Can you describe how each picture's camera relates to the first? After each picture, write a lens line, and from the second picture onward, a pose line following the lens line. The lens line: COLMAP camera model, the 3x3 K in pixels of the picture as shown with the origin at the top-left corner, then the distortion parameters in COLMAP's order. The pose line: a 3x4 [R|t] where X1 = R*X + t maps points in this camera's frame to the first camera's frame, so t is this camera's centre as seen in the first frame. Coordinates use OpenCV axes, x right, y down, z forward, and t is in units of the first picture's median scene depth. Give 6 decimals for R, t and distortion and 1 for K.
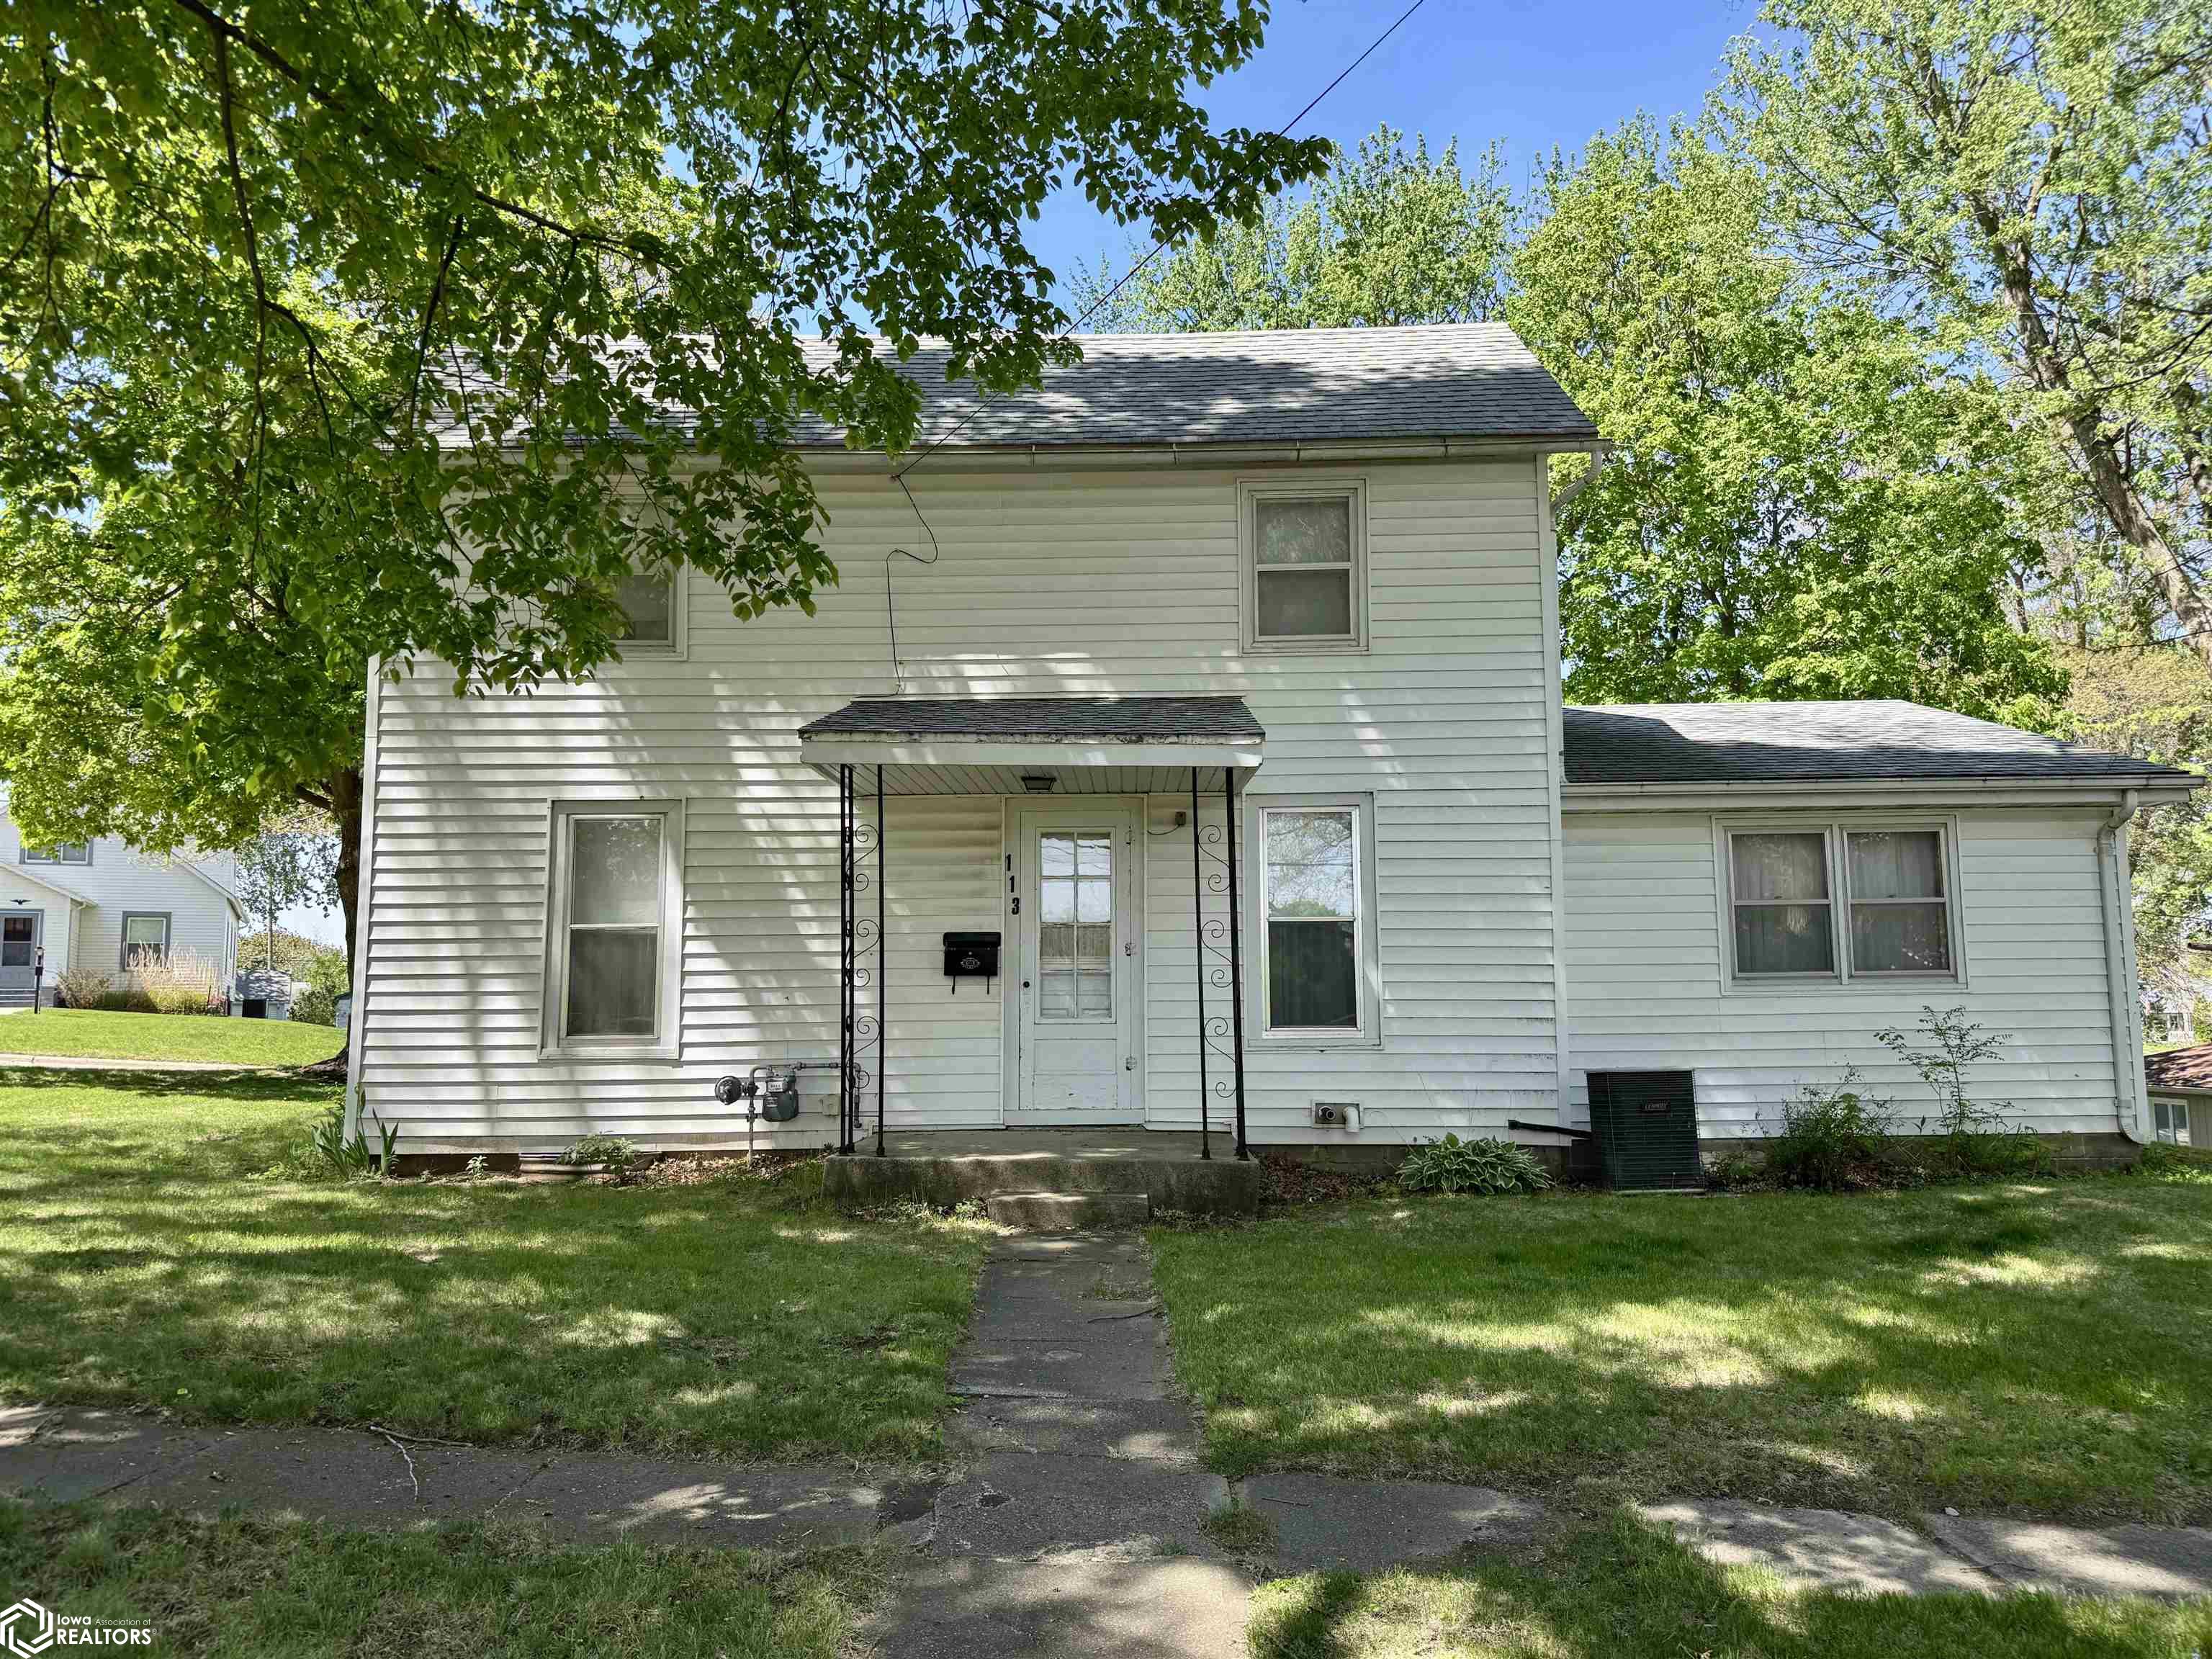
lens RADIAL K [[1522.8, 0, 1106.0], [0, 1522.8, 829.5], [0, 0, 1]] dist [0.158795, -0.236024]
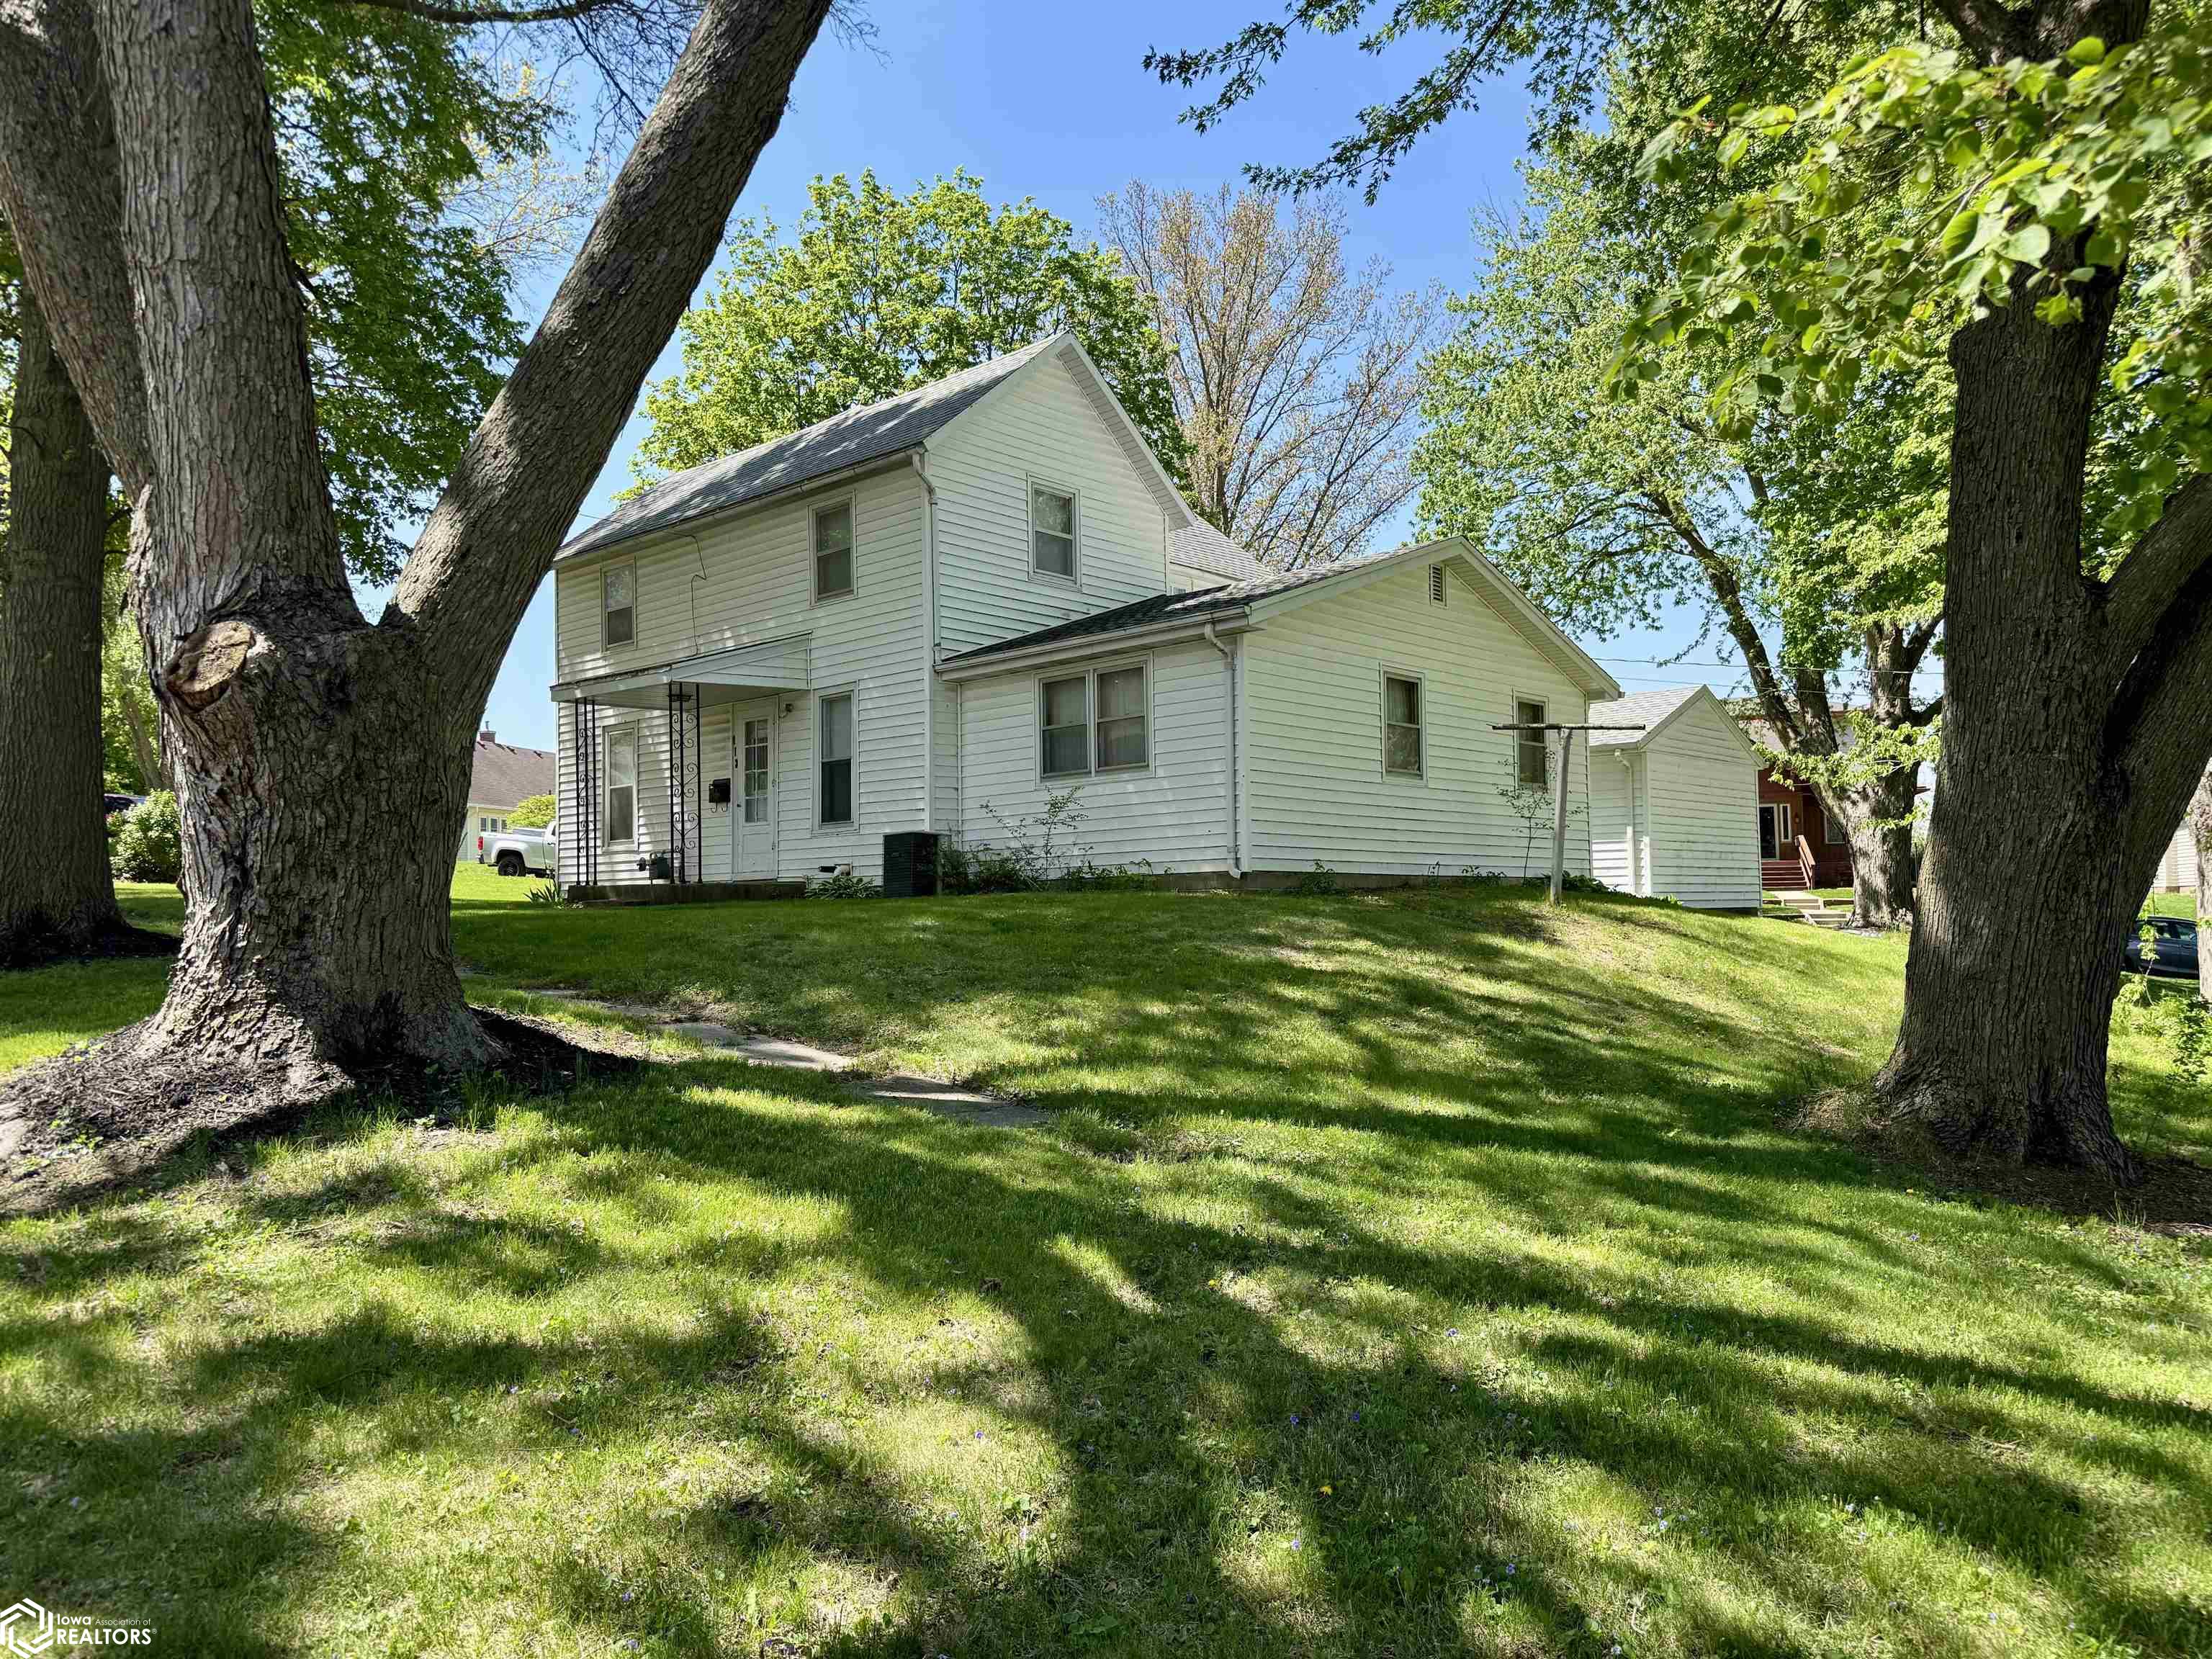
lens RADIAL K [[1522.8, 0, 1106.0], [0, 1522.8, 829.5], [0, 0, 1]] dist [0.158795, -0.236024]
pose [[0.736151, -0.032775, -0.676023, 1.476919], [0.163054, 0.977996, 0.130141, -0.042612], [0.656883, -0.206032, 0.725297, -0.079372]]
